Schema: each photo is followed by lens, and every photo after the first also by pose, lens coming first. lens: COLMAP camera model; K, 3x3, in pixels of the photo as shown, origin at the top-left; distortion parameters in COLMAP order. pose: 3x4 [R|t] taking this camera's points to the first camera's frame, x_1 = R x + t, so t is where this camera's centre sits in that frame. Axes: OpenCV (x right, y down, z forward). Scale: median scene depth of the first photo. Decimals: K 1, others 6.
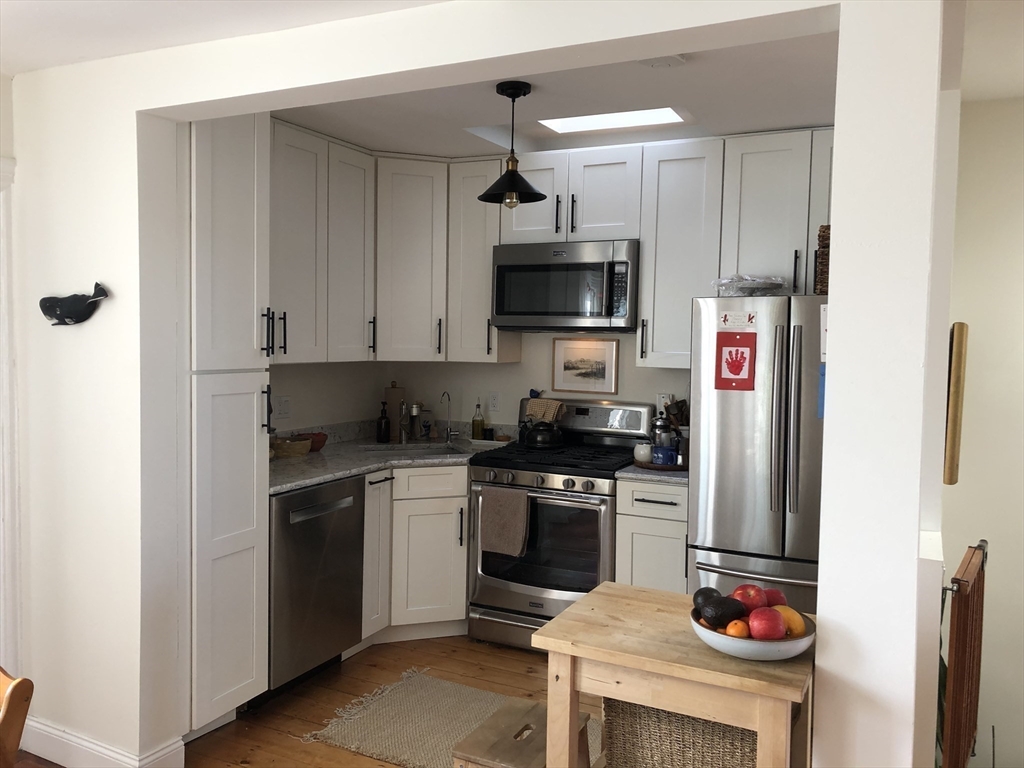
lens RADIAL K [[831.3, 0, 512.0], [0, 831.3, 384.0], [0, 0, 1]] dist [0.040051, -0.001077]
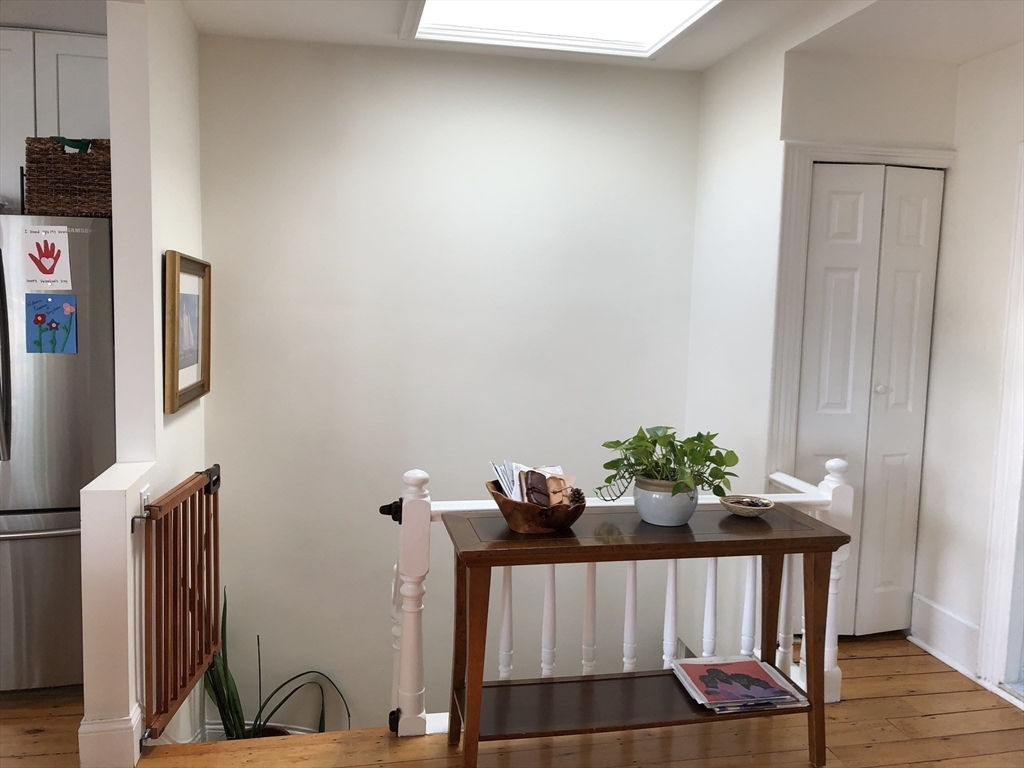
lens RADIAL K [[830.3, 0, 512.0], [0, 830.3, 384.0], [0, 0, 1]] dist [0.003601, 0.000138]
pose [[0.788827, -0.062454, 0.611433, 0.190703], [0.022479, 0.997090, 0.072845, 0.017845], [-0.614203, -0.043717, 0.787936, -0.025533]]
